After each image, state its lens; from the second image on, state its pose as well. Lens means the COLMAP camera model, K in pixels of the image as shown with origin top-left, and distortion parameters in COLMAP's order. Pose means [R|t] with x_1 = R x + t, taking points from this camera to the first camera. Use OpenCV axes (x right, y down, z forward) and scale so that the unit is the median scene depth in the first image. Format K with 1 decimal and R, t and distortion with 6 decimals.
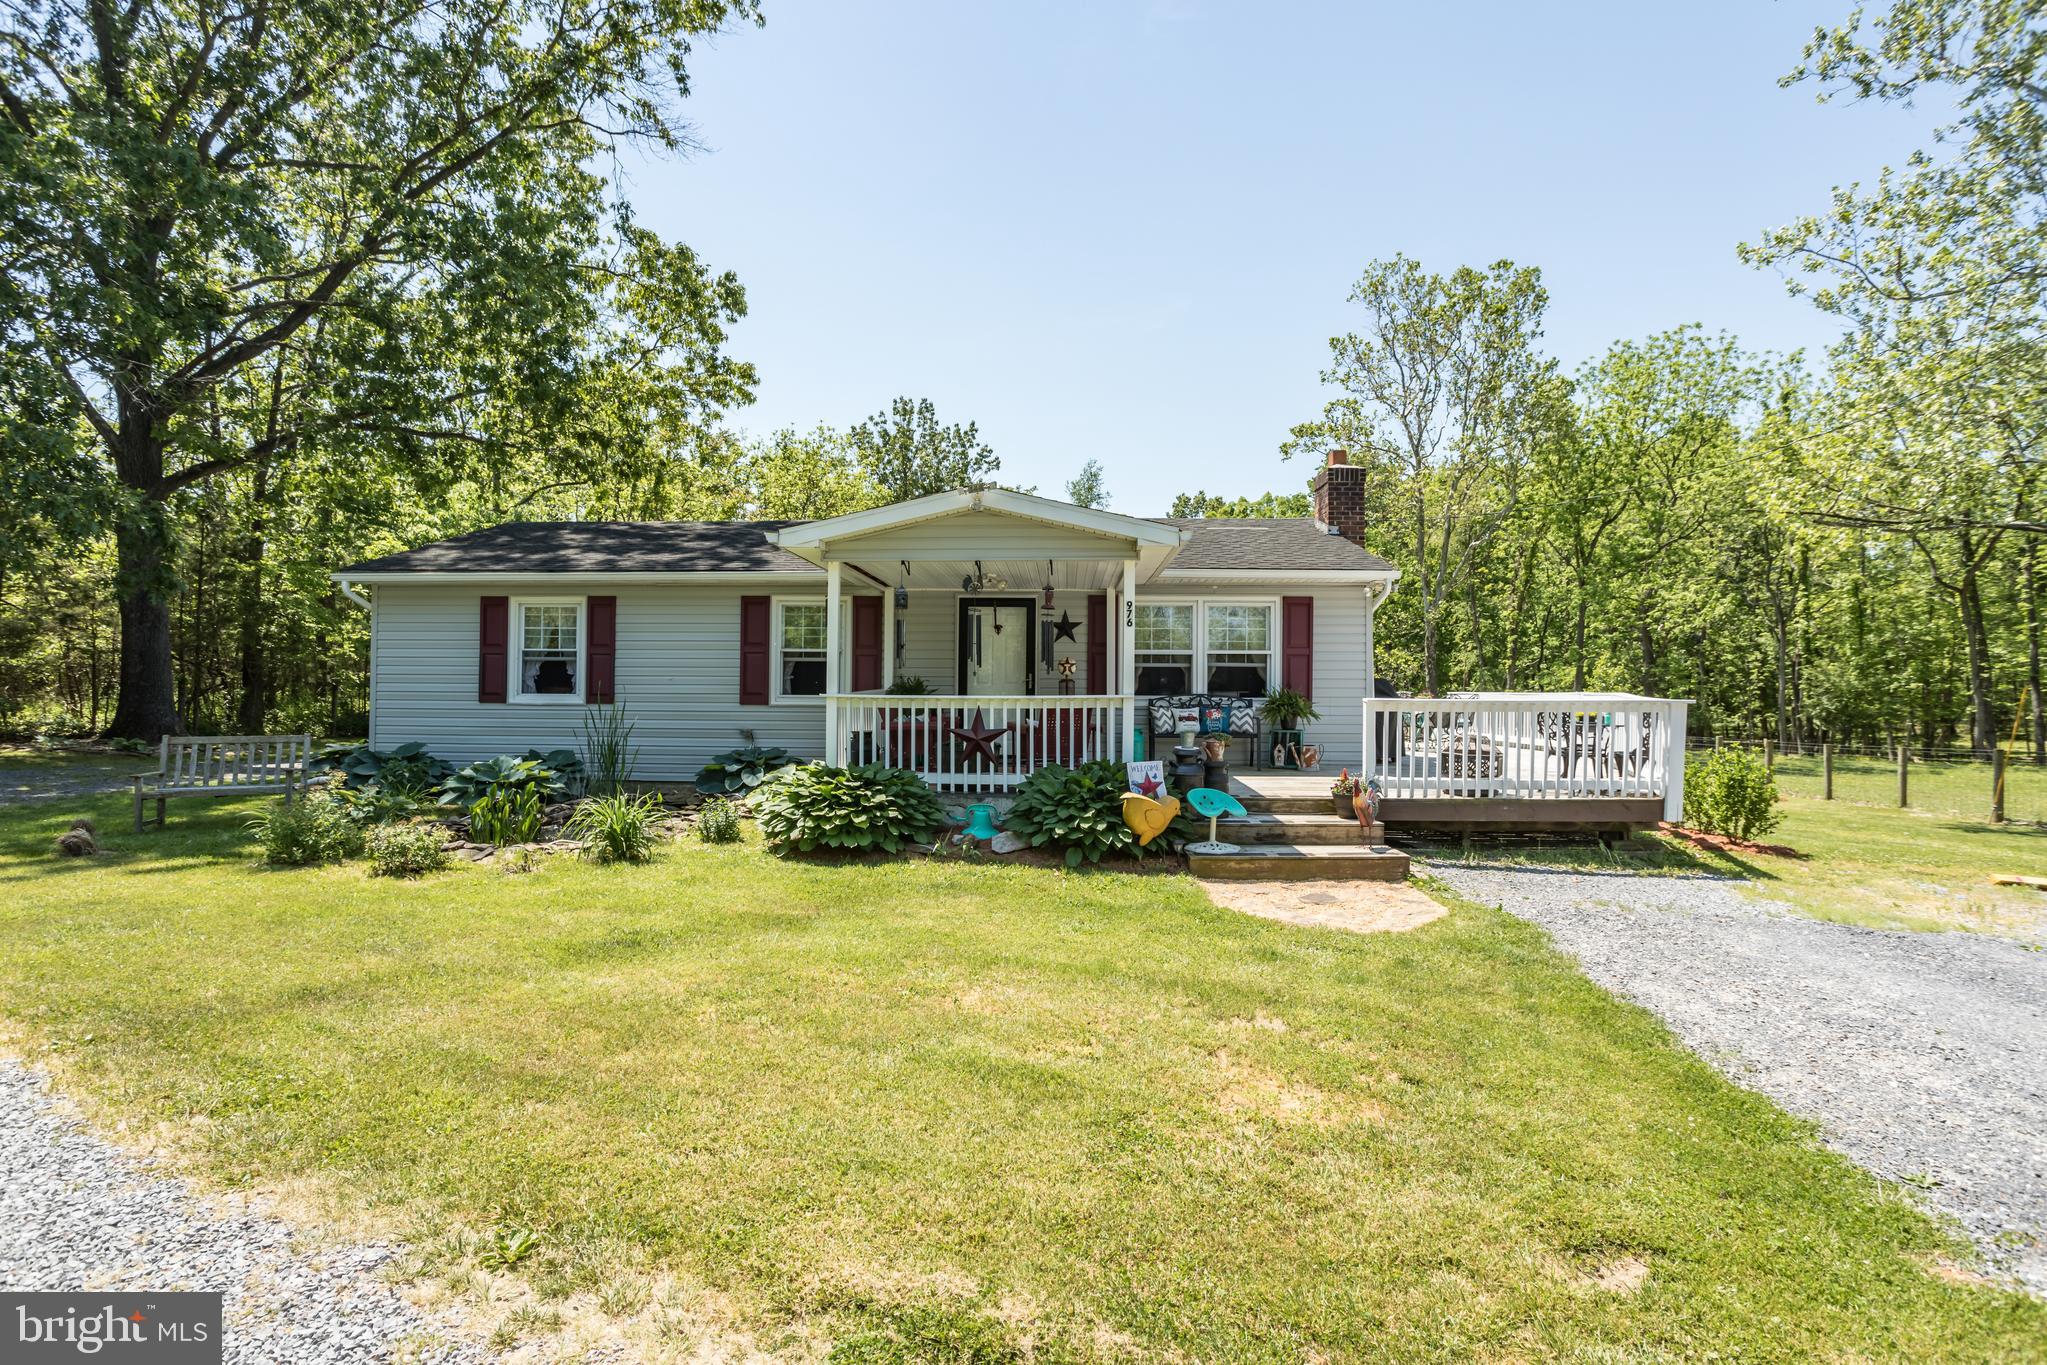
lens RADIAL K [[1026.7, 0, 1021.2], [0, 1026.7, 689.5], [0, 0, 1]] dist [-0.016876, 0.000418]
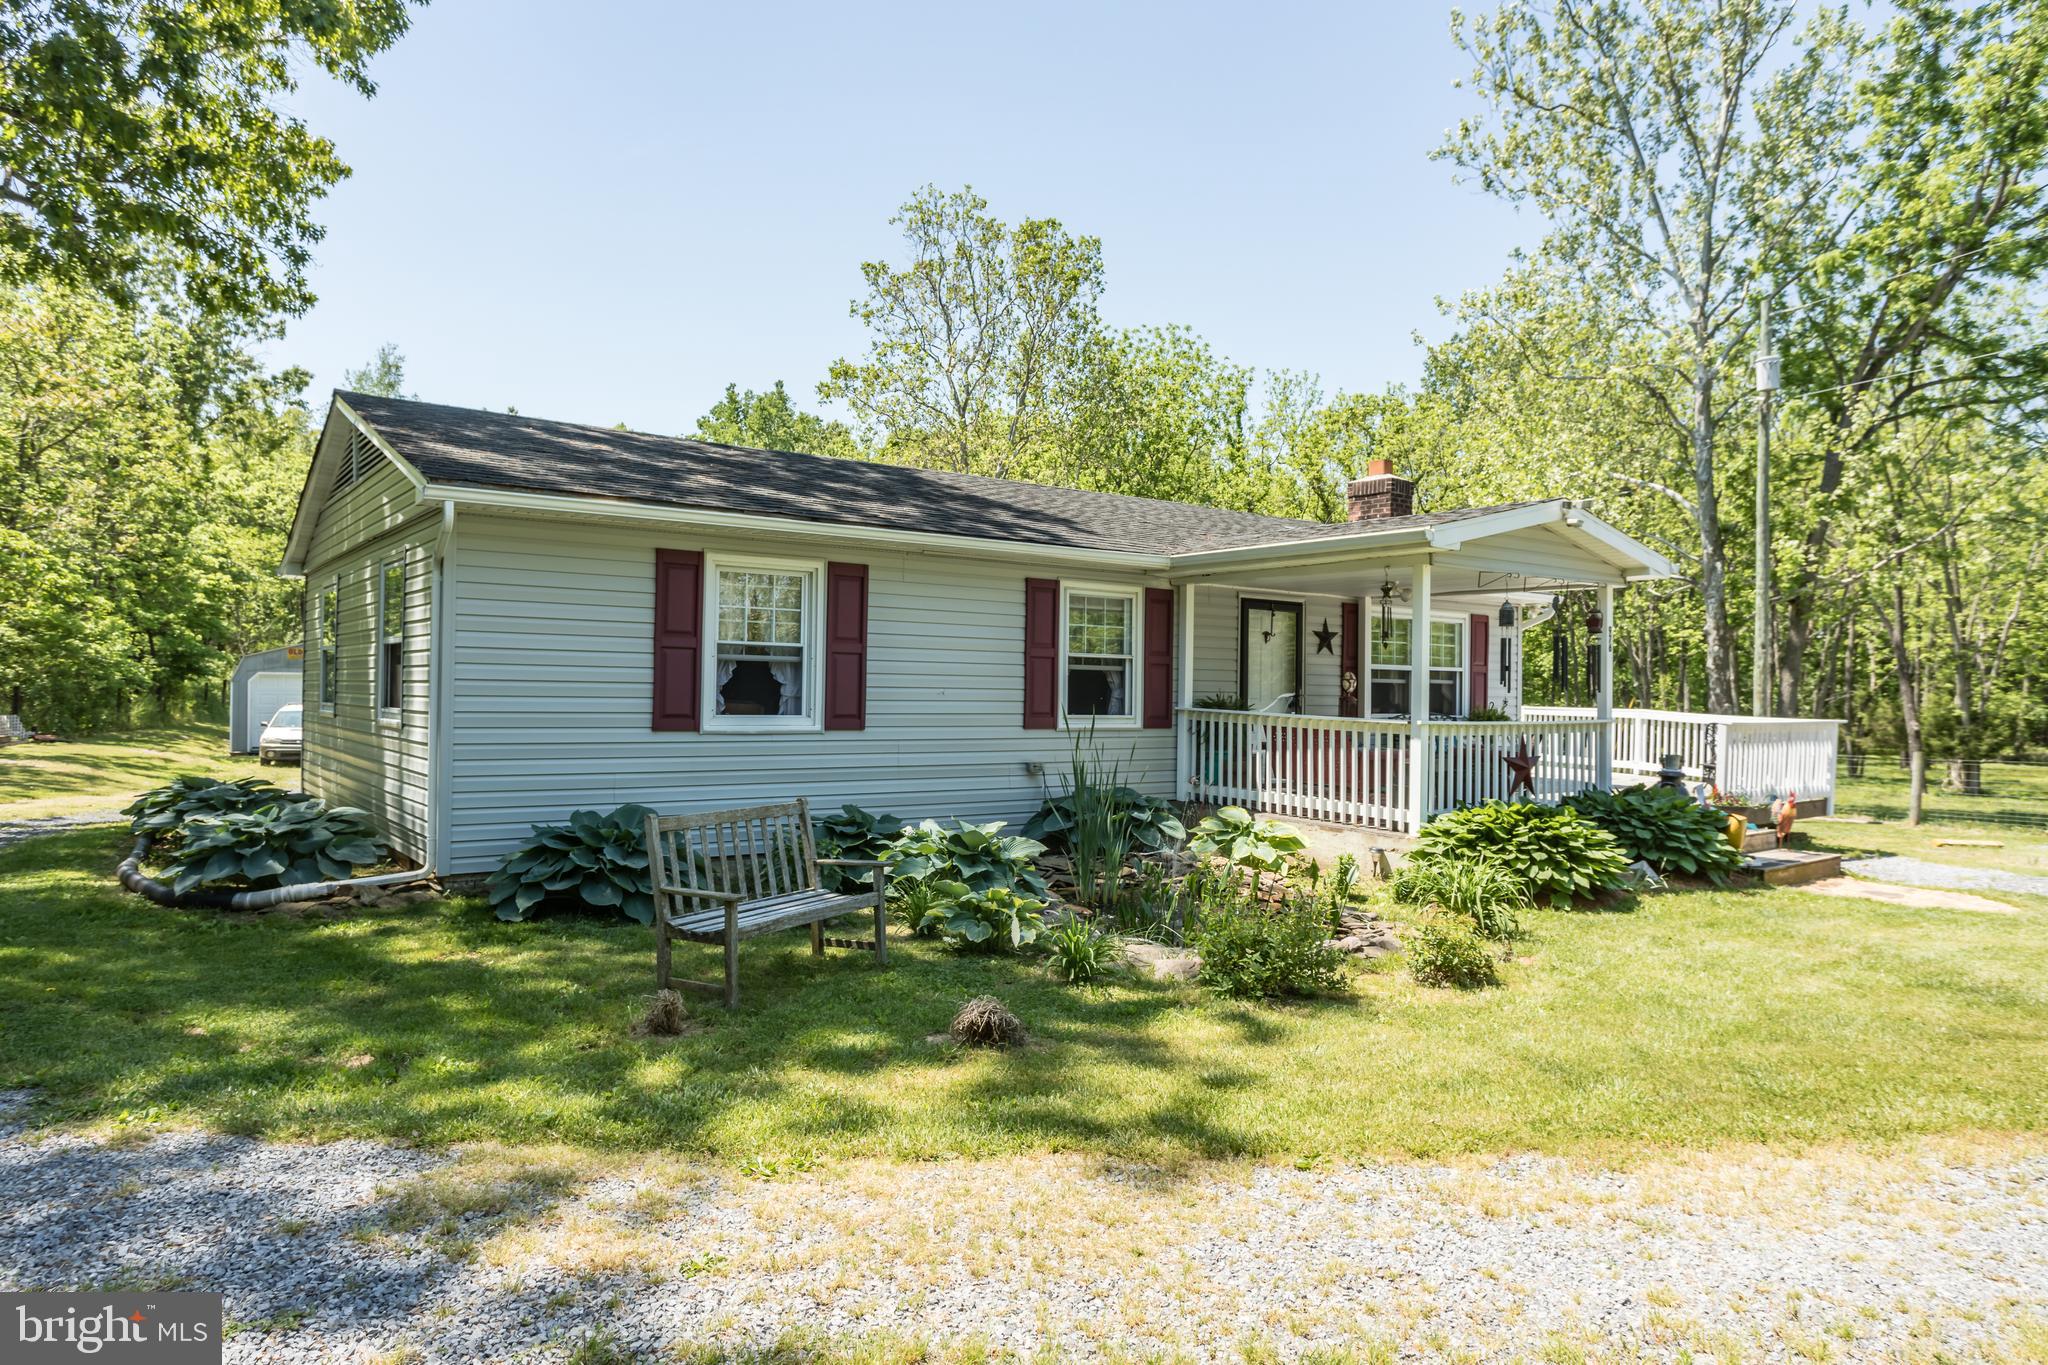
lens RADIAL K [[1355.7, 0, 1024.0], [0, 1355.7, 682.5], [0, 0, 1]] dist [-0.000074, 0.000056]
pose [[0.755491, 0.010745, 0.655071, -0.880057], [-0.010718, 0.999934, -0.004040, -0.013834], [-0.655071, -0.003969, 0.755557, 0.277310]]
